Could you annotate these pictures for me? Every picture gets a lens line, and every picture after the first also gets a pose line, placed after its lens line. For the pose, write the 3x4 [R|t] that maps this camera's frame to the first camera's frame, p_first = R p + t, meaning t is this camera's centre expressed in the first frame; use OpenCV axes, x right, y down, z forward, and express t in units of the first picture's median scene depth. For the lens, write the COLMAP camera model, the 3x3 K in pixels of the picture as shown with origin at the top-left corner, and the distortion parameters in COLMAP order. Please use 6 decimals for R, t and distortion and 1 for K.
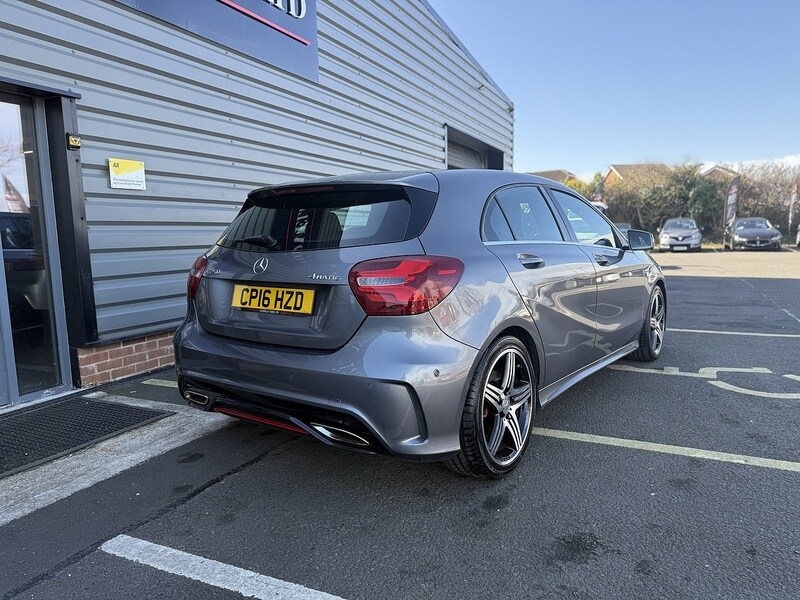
lens RADIAL K [[565.0, 0, 397.6], [0, 565.0, 300.8], [0, 0, 1]] dist [0.075076, -0.106423]
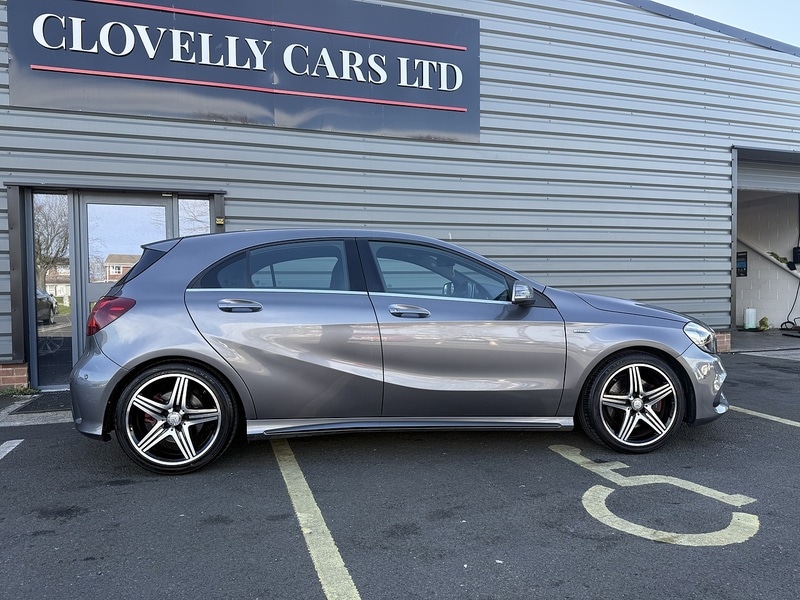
lens RADIAL K [[568.4, 0, 401.5], [0, 568.4, 301.2], [0, 0, 1]] dist [0.004185, -0.006819]
pose [[0.690774, 0.036645, -0.722141, 0.954096], [-0.089992, 0.995307, -0.035576, -0.050259], [0.717448, 0.089562, 0.690830, 0.309154]]
